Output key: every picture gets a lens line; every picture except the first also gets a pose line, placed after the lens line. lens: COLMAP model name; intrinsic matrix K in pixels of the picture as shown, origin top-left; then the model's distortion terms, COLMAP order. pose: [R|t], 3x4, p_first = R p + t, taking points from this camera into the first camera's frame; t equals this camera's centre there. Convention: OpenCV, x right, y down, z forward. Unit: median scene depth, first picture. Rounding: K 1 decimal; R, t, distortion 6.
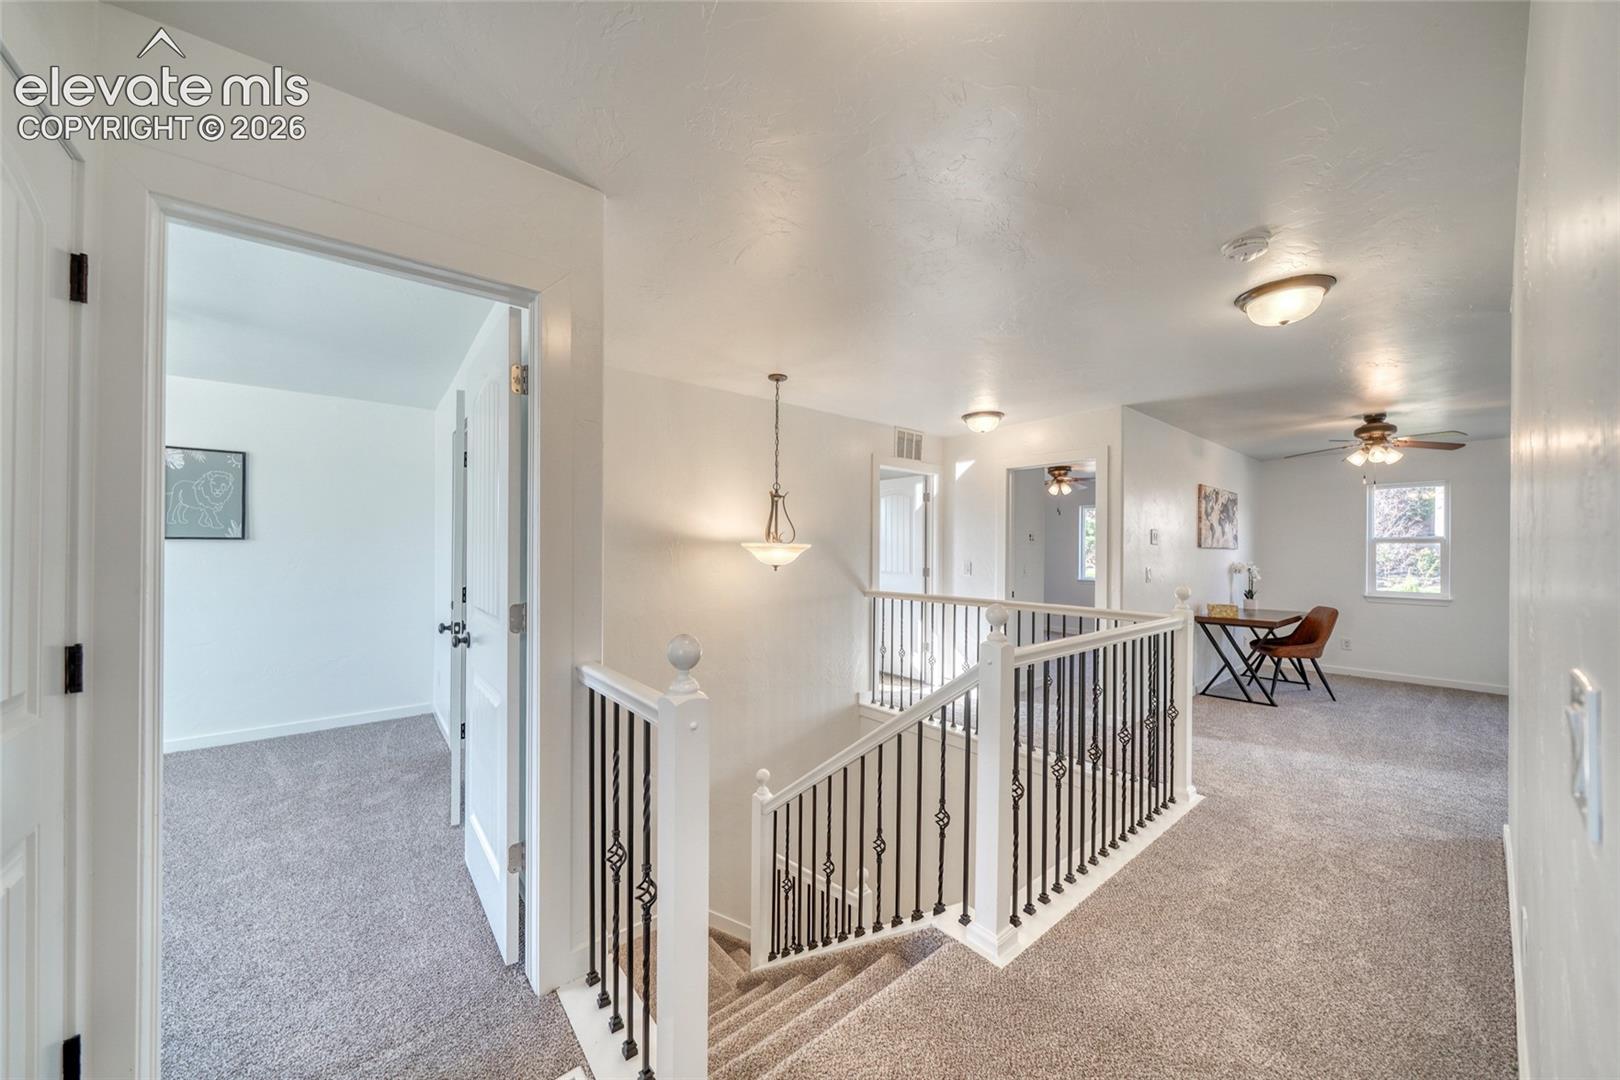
lens RADIAL K [[566.6, 0, 805.1], [0, 566.6, 550.8], [0, 0, 1]] dist [-0.000996, -0.000110]
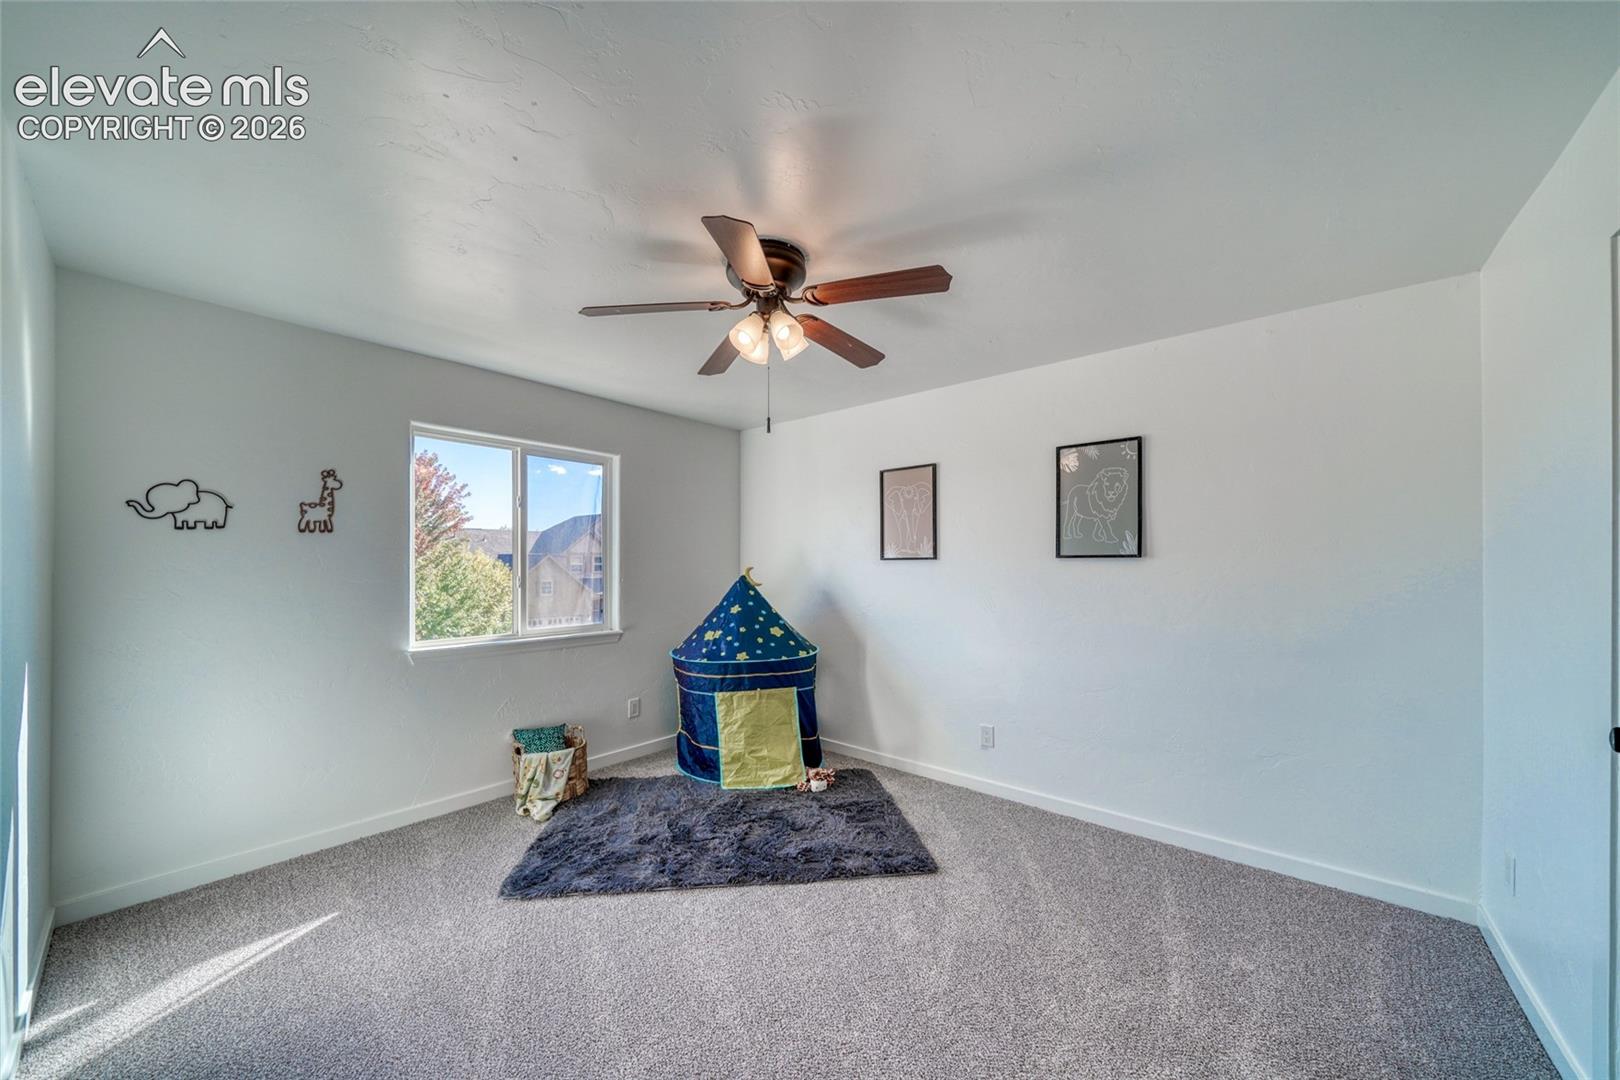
lens RADIAL K [[556.6, 0, 807.7], [0, 556.6, 561.1], [0, 0, 1]] dist [-0.000450, -0.000002]
pose [[0.192577, -0.010260, -0.981228, -0.374839], [0.001105, 0.999947, -0.010238, -0.007813], [0.981281, 0.000887, 0.192578, 0.445778]]
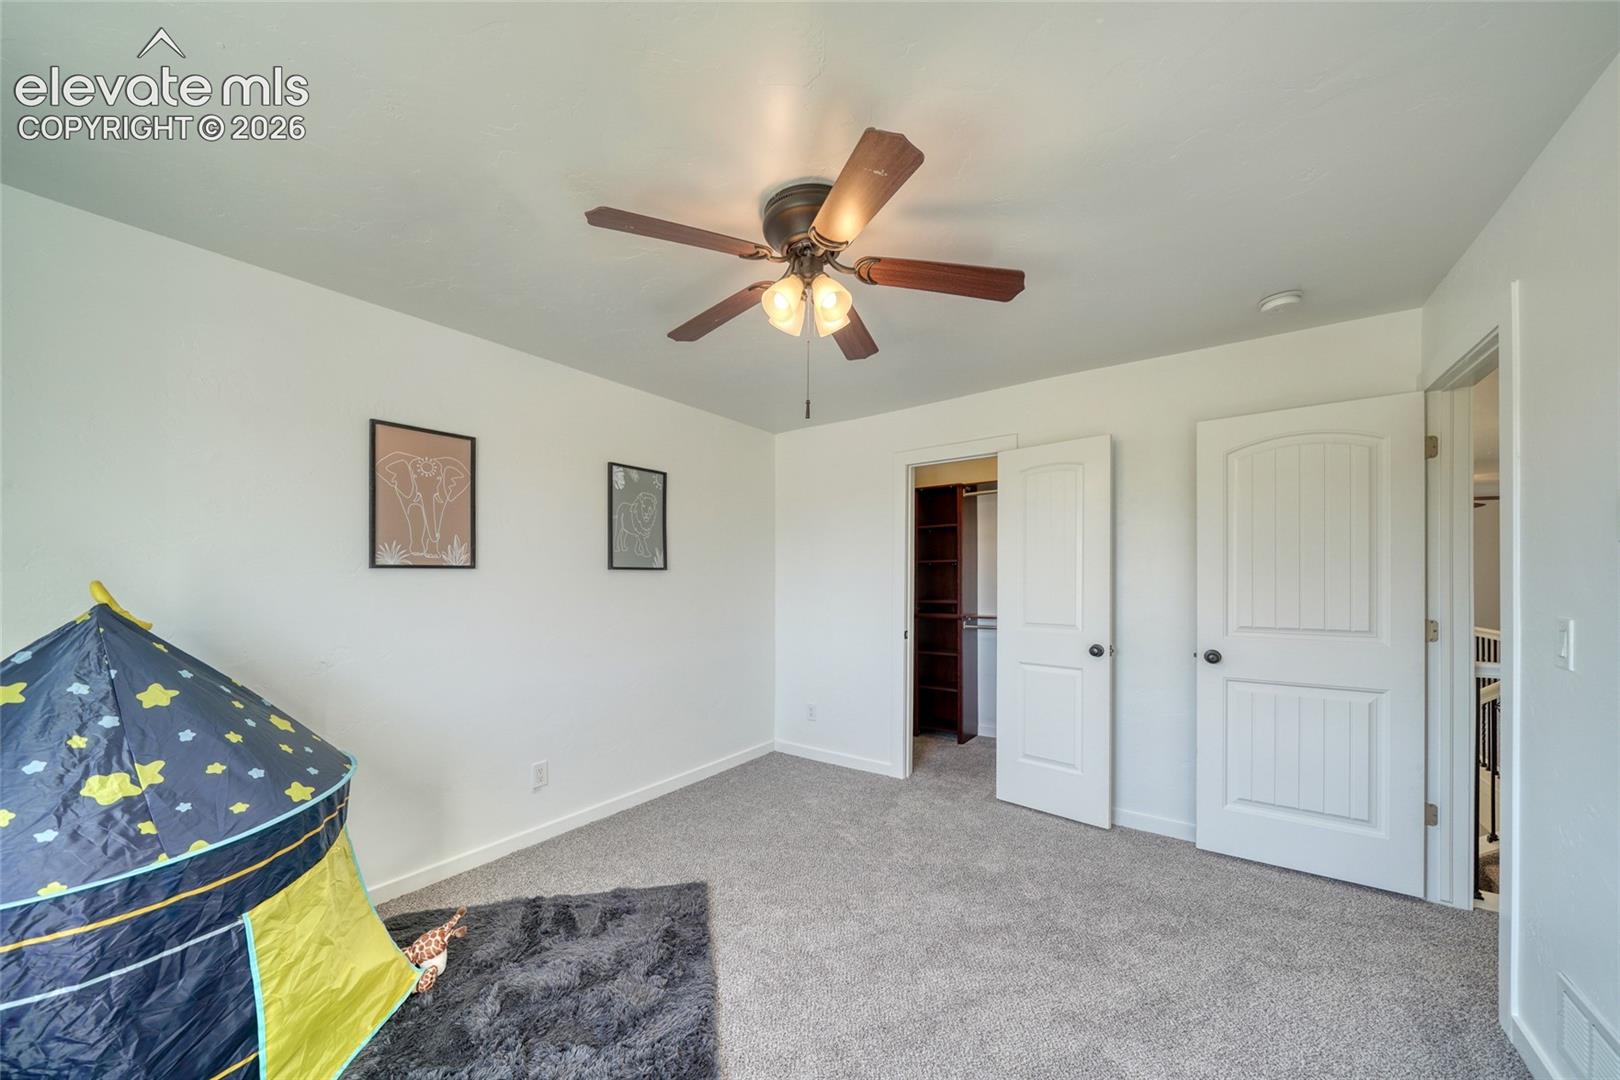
lens RADIAL K [[563.3, 0, 811.4], [0, 563.3, 575.9], [0, 0, 1]] dist [-0.000079, 0.000061]
pose [[0.965266, -0.004617, 0.261229, -1.000411], [0.004689, 0.999989, 0.000351, -0.009007], [-0.261228, 0.000886, 0.965277, 0.076006]]
